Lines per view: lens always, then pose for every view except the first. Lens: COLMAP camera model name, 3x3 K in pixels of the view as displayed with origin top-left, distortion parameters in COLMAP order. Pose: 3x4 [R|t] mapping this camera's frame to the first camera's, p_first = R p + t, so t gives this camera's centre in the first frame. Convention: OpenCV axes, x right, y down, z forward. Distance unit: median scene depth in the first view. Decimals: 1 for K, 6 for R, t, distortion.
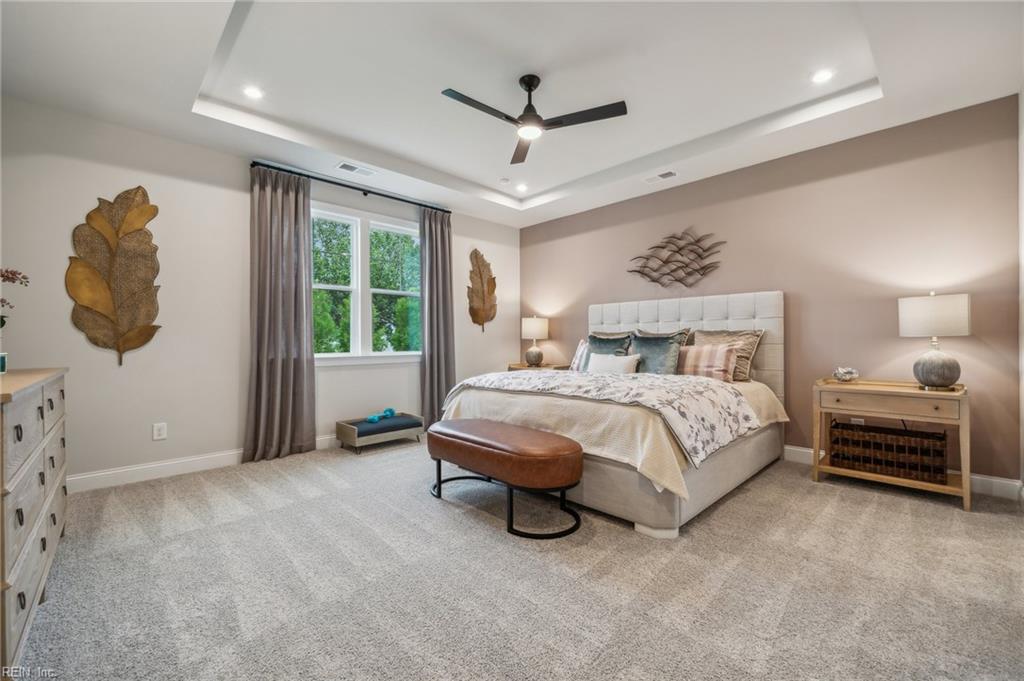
lens RADIAL K [[435.2, 0, 534.8], [0, 435.2, 339.7], [0, 0, 1]] dist [-0.003422, -0.000261]
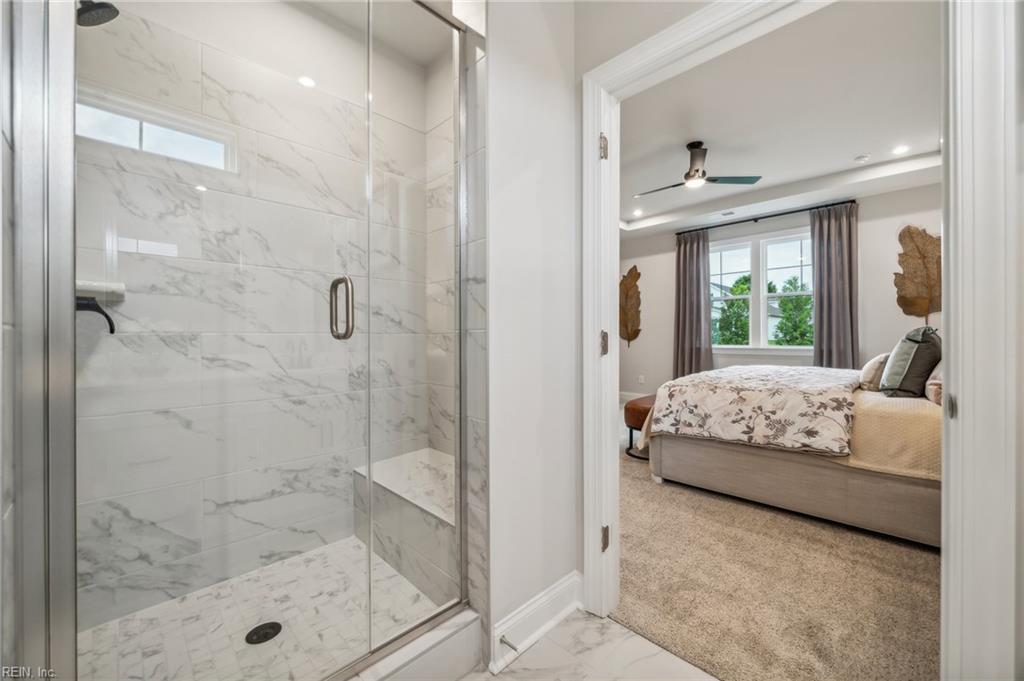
lens RADIAL K [[395.6, 0, 506.4], [0, 395.6, 339.7], [0, 0, 1]] dist [0.002859, 0.000116]
pose [[-0.013968, 0.009420, -0.999858, 0.876804], [0.008219, 0.999923, 0.009306, -0.003650], [0.999869, -0.008088, -0.014045, 0.311389]]
